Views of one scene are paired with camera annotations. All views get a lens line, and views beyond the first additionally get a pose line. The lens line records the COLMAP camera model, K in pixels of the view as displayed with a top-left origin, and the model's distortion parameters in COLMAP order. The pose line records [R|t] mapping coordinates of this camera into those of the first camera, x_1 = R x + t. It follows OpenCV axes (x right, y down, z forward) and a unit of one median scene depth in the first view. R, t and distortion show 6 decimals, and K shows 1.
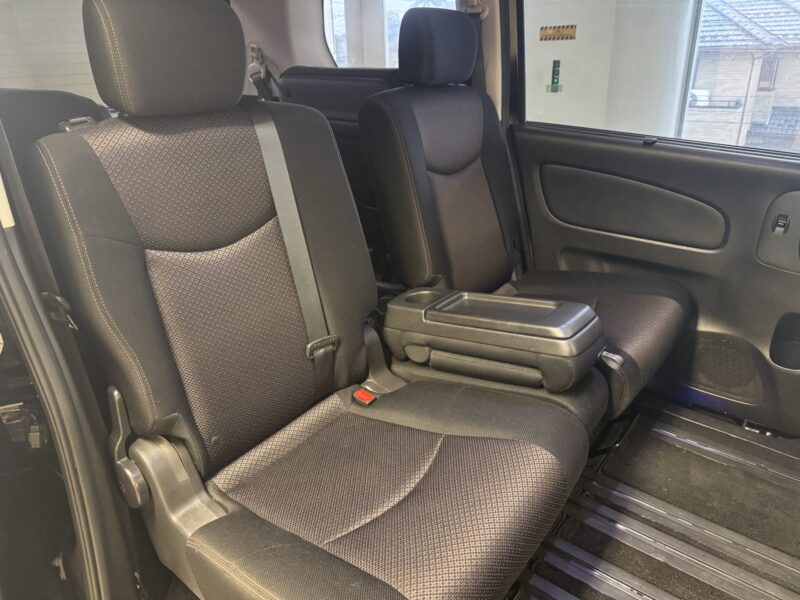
lens RADIAL K [[565.0, 0, 406.1], [0, 565.0, 299.1], [0, 0, 1]] dist [0.095685, -0.142293]
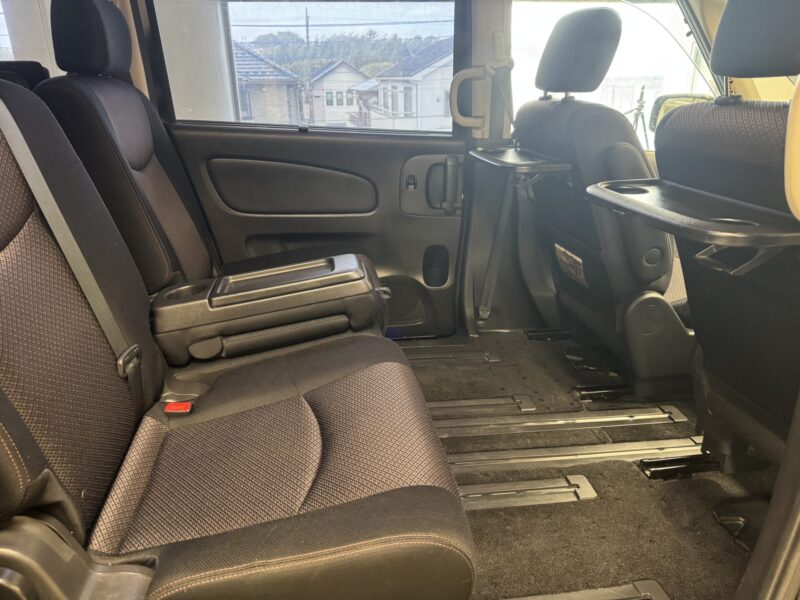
lens RADIAL K [[562.1, 0, 409.7], [0, 562.1, 302.3], [0, 0, 1]] dist [0.029208, -0.049778]
pose [[0.675905, -0.247195, 0.694296, -0.380854], [0.280307, 0.957497, 0.068023, 0.054021], [-0.681601, 0.148638, 0.716468, 0.096191]]
